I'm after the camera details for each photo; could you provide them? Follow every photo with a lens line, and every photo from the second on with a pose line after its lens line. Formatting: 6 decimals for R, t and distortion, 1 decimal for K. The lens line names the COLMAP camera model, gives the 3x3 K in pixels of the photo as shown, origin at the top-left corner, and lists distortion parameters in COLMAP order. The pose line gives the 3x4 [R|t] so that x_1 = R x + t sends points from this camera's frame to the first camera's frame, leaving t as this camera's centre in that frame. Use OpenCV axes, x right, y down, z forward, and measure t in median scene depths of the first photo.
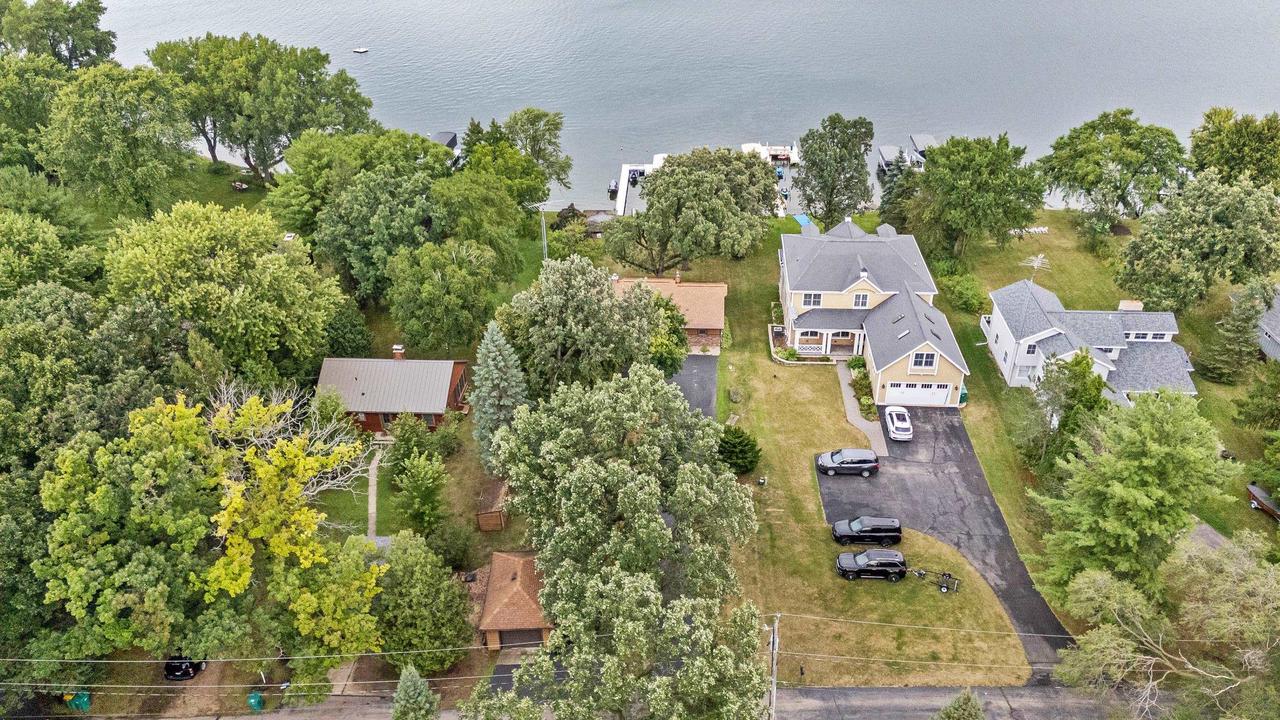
lens RADIAL K [[949.6, 0, 640.0], [0, 949.6, 360.0], [0, 0, 1]] dist [0.054813, -0.038953]
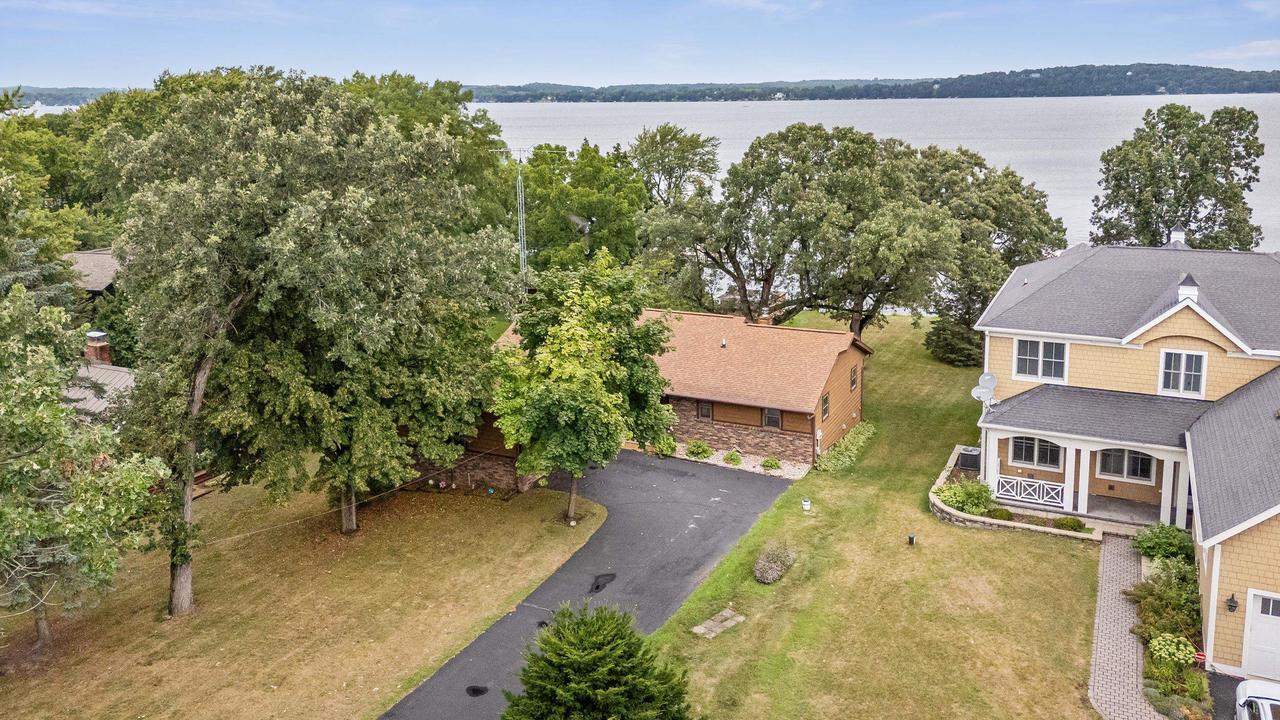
lens RADIAL K [[979.5, 0, 676.4], [0, 979.5, 268.4], [0, 0, 1]] dist [0.050639, -0.042066]
pose [[0.934933, 0.066995, -0.348442, 0.192356], [-0.183028, 0.932340, -0.311836, 0.056503], [0.303975, 0.355321, 0.883938, 0.634642]]
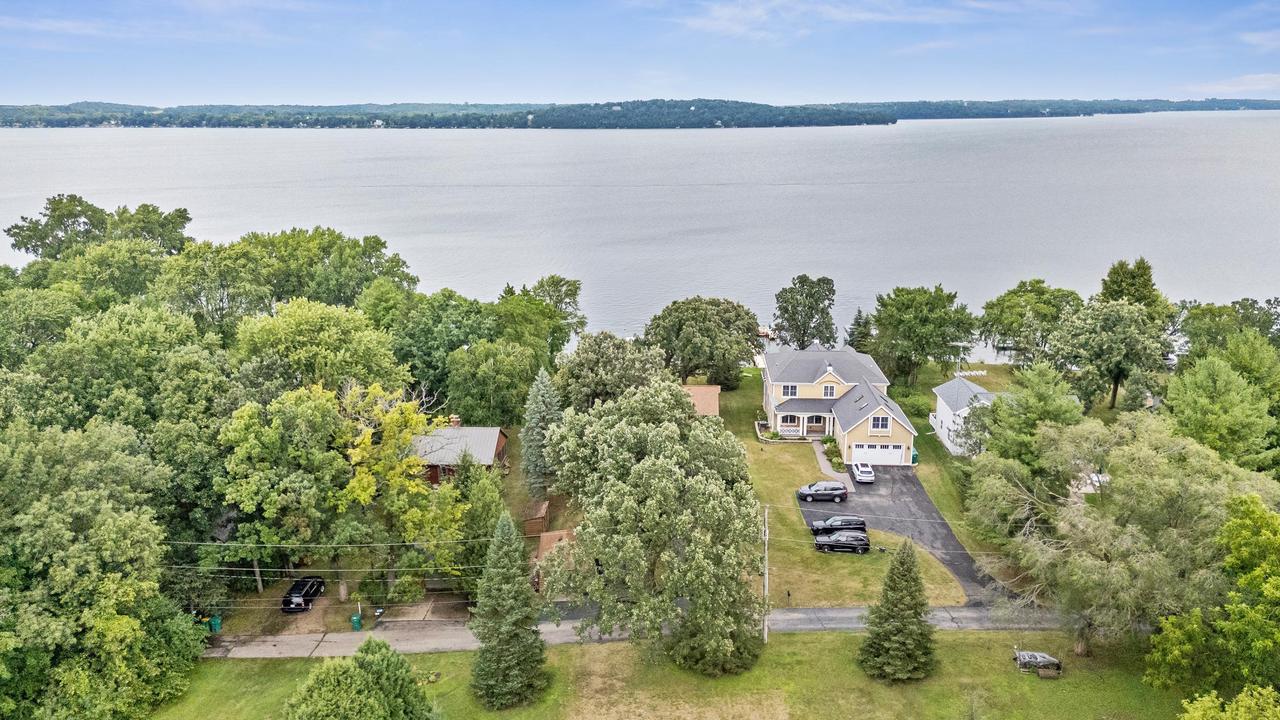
lens RADIAL K [[956.6, 0, 640.0], [0, 956.6, 360.0], [0, 0, 1]] dist [0.067983, -0.069958]
pose [[0.999849, 0.007020, 0.015898, -0.035501], [-0.002385, 0.961549, -0.274622, 0.256493], [-0.017214, 0.274543, 0.961421, -0.216402]]
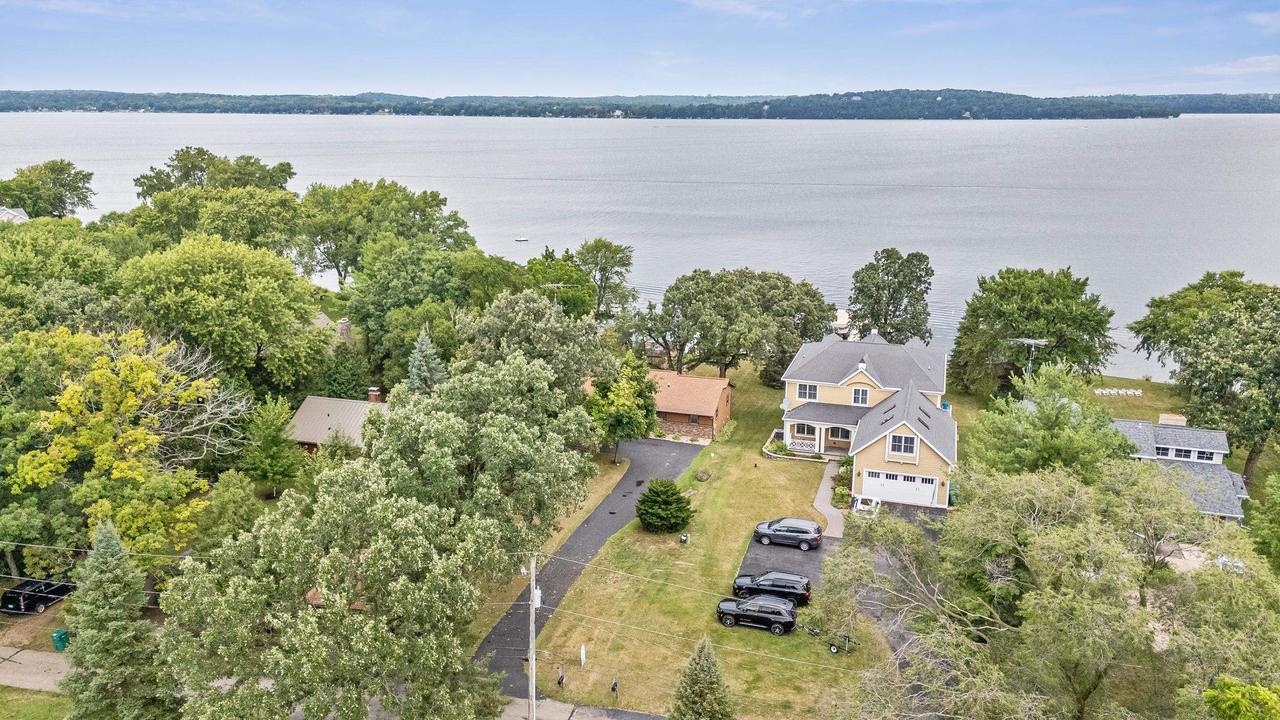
lens RADIAL K [[956.6, 0, 640.0], [0, 956.6, 360.0], [0, 0, 1]] dist [0.067983, -0.069958]
pose [[0.972457, 0.078824, -0.219347, 0.240347], [-0.134654, 0.958140, -0.252660, 0.176501], [0.190249, 0.275237, 0.942364, 0.085932]]
